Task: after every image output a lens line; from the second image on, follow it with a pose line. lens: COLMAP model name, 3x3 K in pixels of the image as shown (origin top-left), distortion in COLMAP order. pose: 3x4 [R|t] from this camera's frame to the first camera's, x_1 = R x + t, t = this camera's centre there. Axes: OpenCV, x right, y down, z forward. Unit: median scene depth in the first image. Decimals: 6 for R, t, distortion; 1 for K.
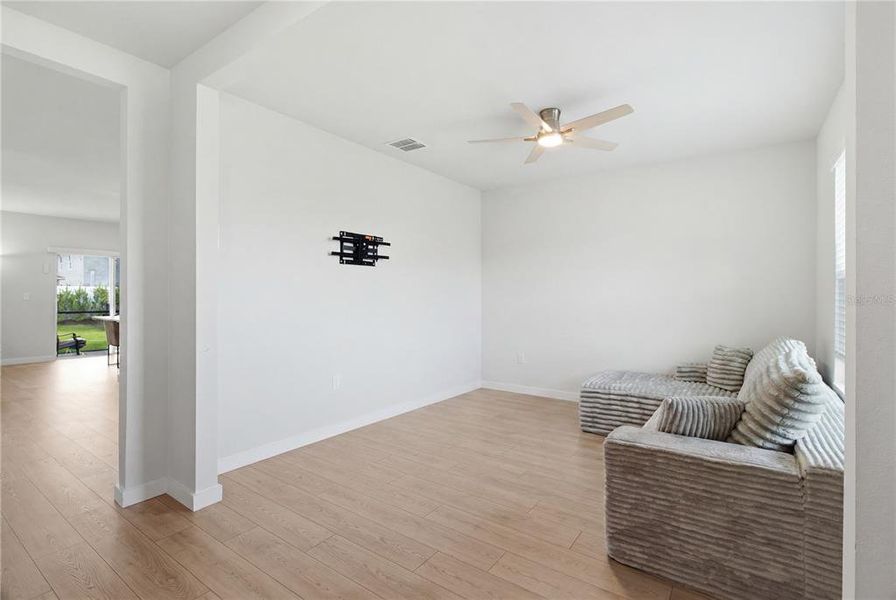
lens RADIAL K [[437.3, 0, 455.7], [0, 437.3, 295.1], [0, 0, 1]] dist [-0.007556, 0.002708]
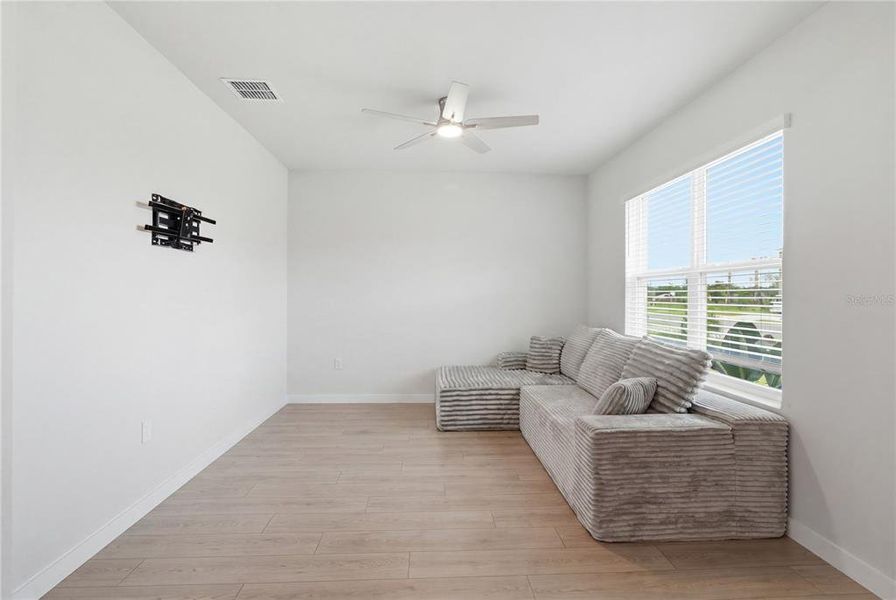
lens RADIAL K [[437.3, 0, 451.4], [0, 437.3, 294.9], [0, 0, 1]] dist [-0.007556, 0.002708]
pose [[0.771628, -0.000218, 0.636074, -0.342464], [-0.002069, 0.999994, 0.002852, -0.000414], [-0.636070, -0.003516, 0.771623, 0.233945]]
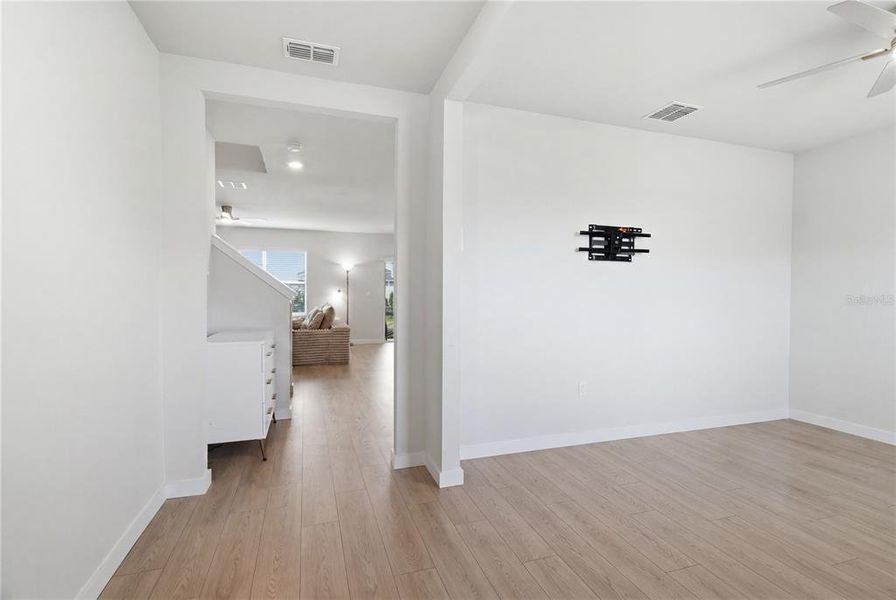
lens RADIAL K [[437.3, 0, 449.2], [0, 437.3, 301.6], [0, 0, 1]] dist [-0.007556, 0.002708]
pose [[0.797758, 0.014468, -0.602805, 0.058433], [-0.004358, 0.999824, 0.018229, -0.000336], [0.602962, -0.011915, 0.797681, 0.090306]]
